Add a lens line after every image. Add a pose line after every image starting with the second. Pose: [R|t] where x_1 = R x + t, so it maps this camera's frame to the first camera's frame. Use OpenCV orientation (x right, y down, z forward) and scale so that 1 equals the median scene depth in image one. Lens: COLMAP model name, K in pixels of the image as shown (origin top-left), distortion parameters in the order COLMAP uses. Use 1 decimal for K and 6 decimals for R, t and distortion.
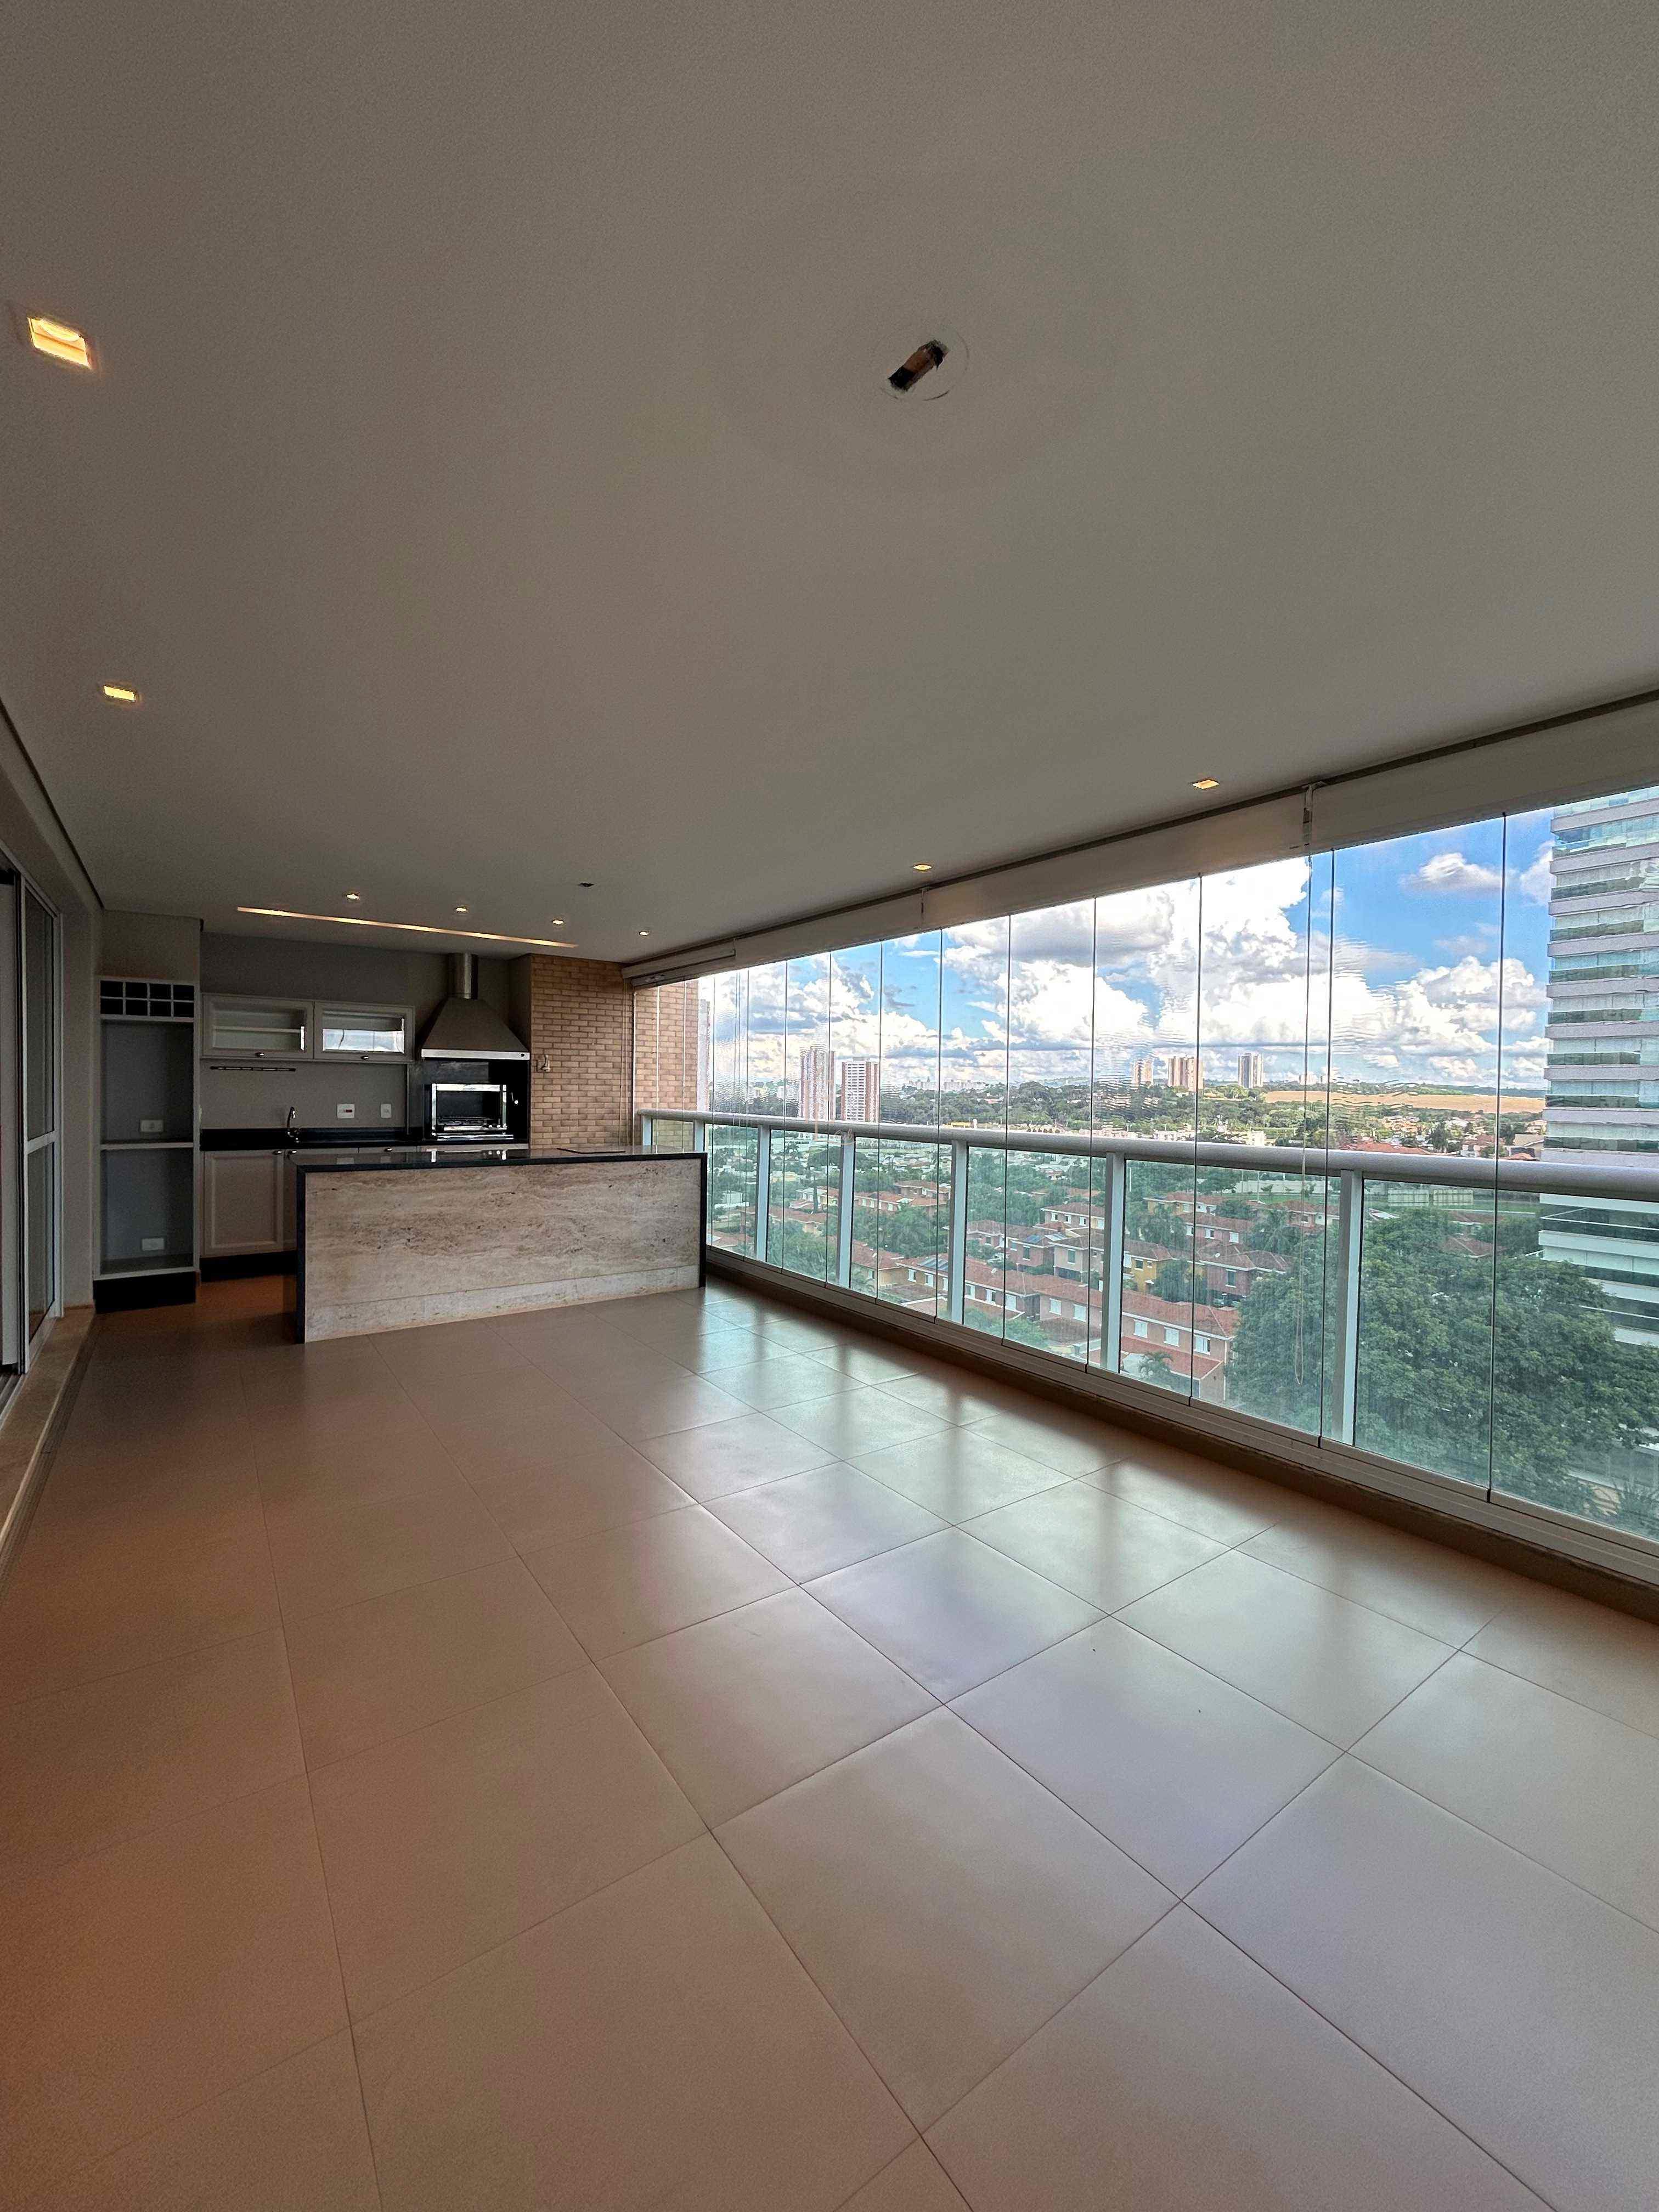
lens RADIAL K [[891.8, 0, 833.9], [0, 891.8, 1104.5], [0, 0, 1]] dist [-0.000843, -0.000009]
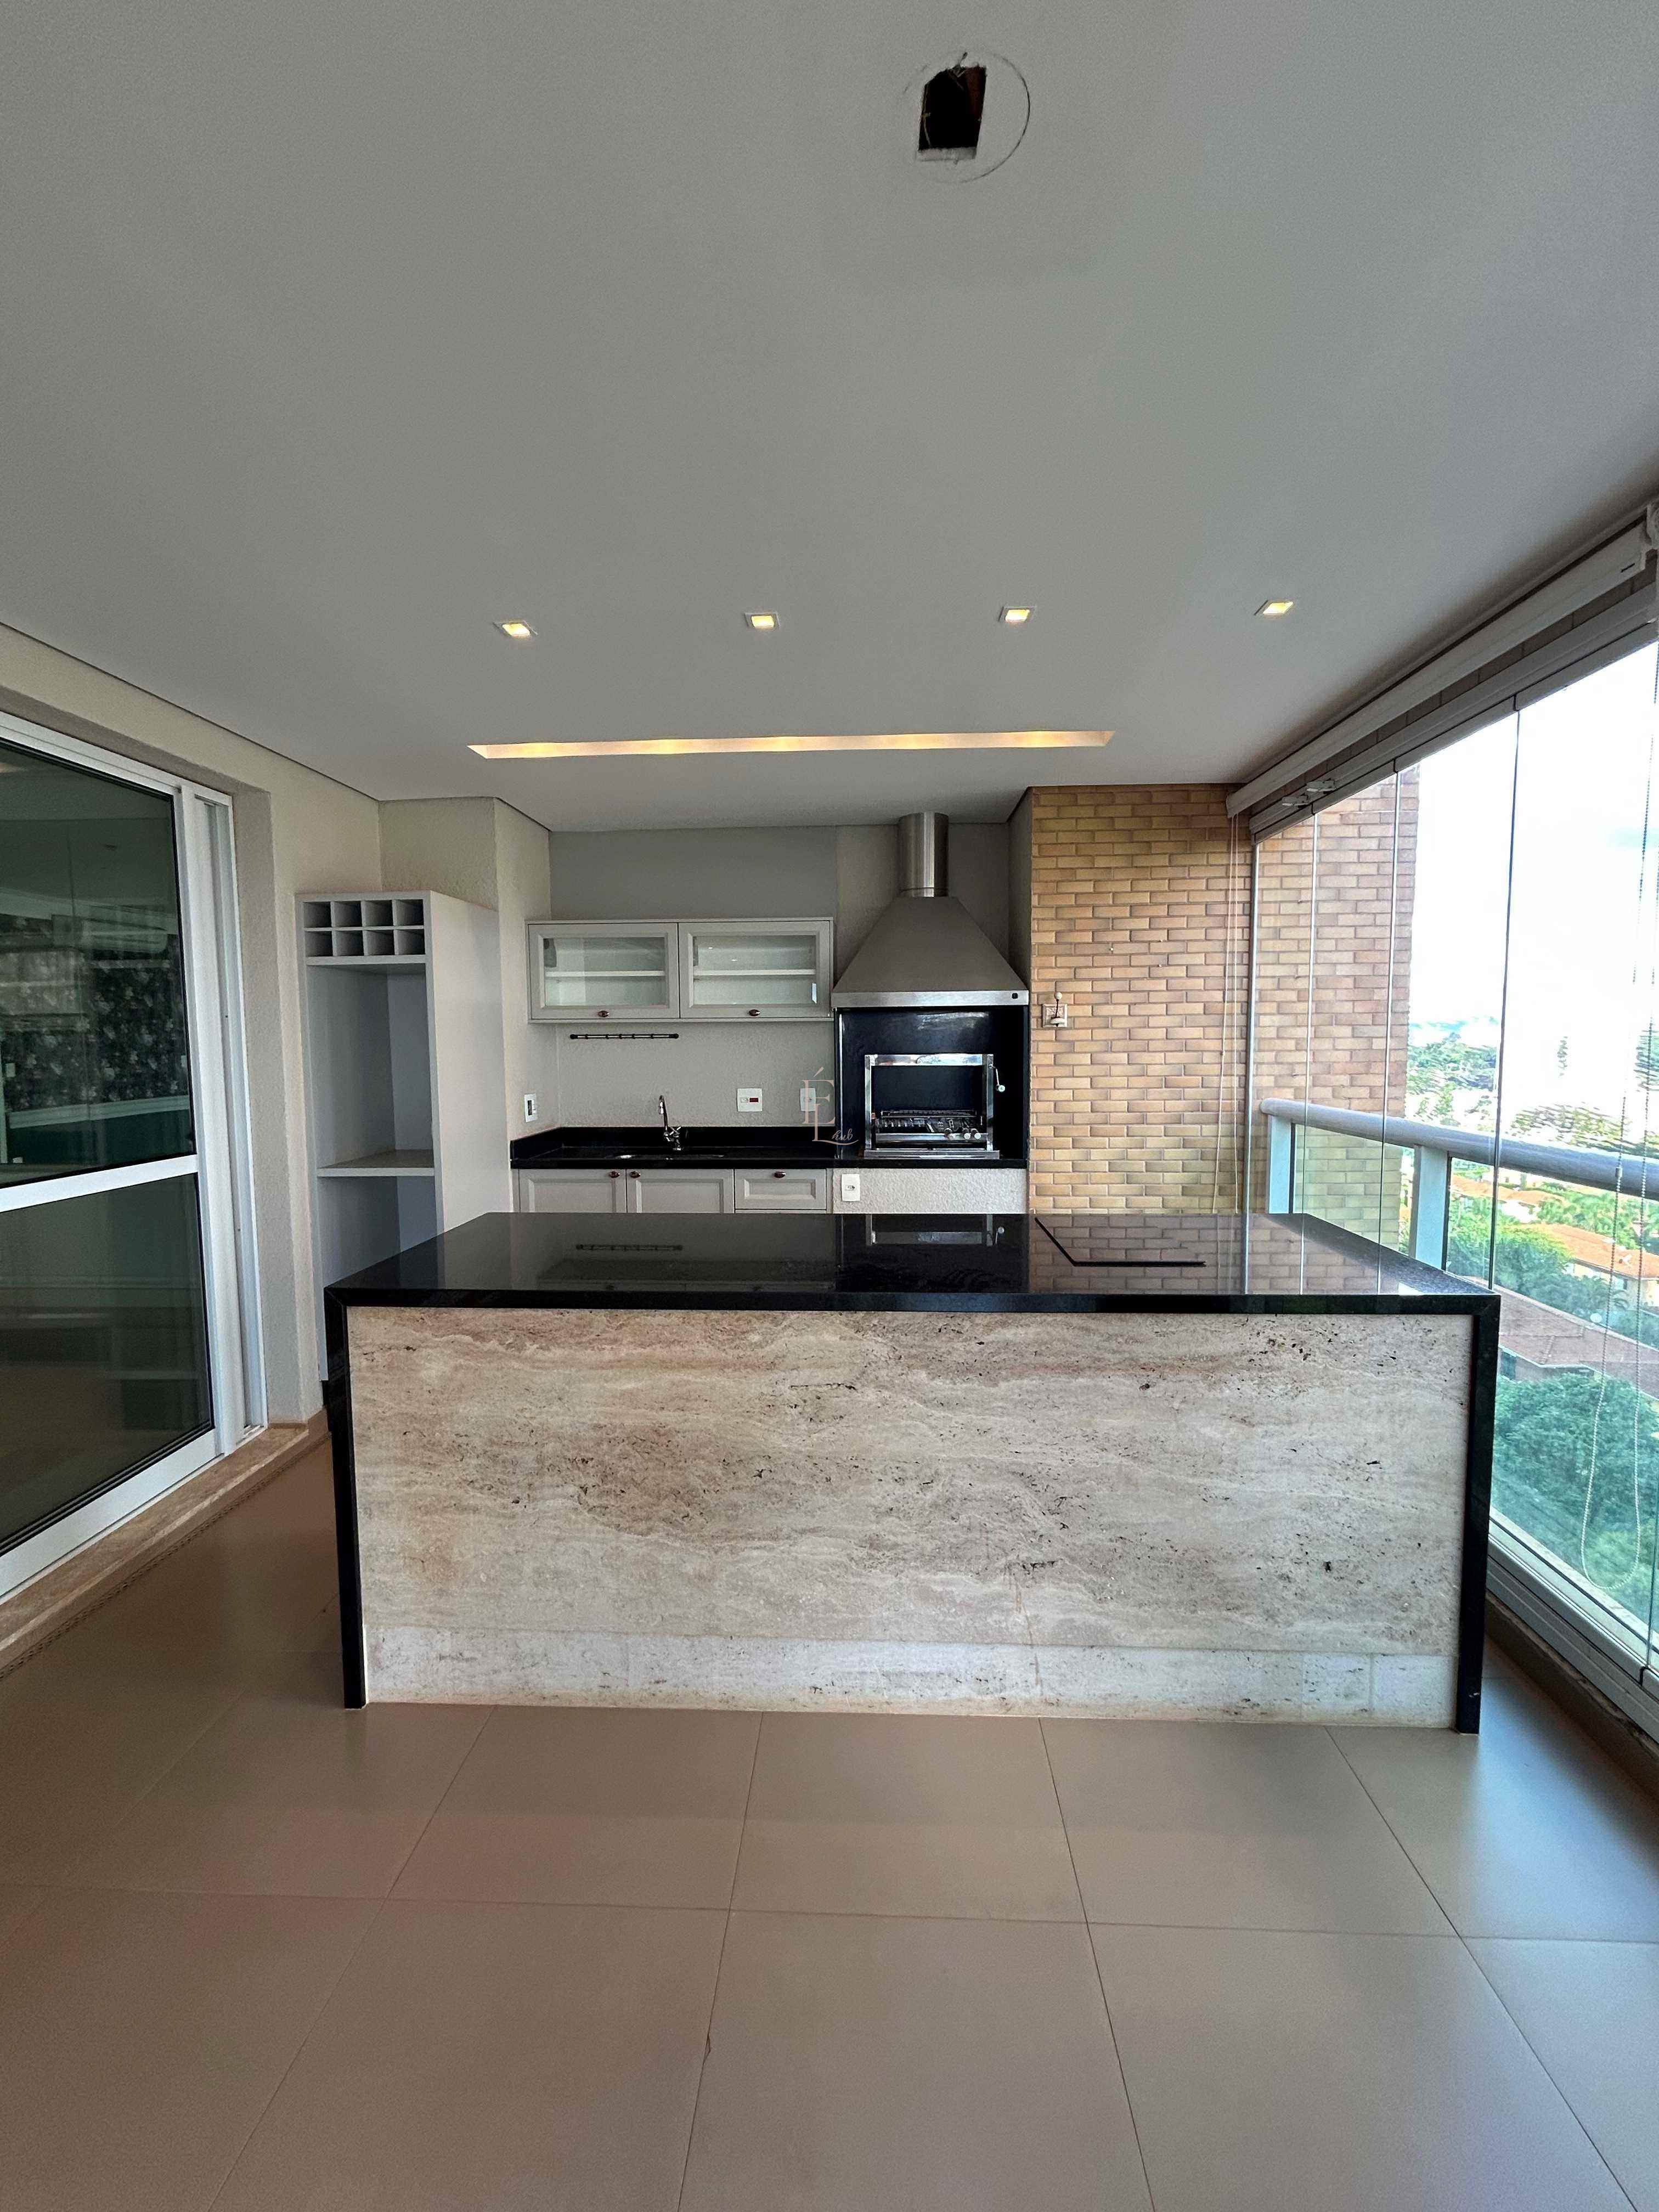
lens RADIAL K [[891.8, 0, 833.9], [0, 891.8, 1104.5], [0, 0, 1]] dist [-0.000843, -0.000009]
pose [[0.778801, 0.027904, -0.626651, -0.131015], [0.008994, 0.998411, 0.055636, -0.026954], [0.627207, -0.048966, 0.777312, 0.642551]]
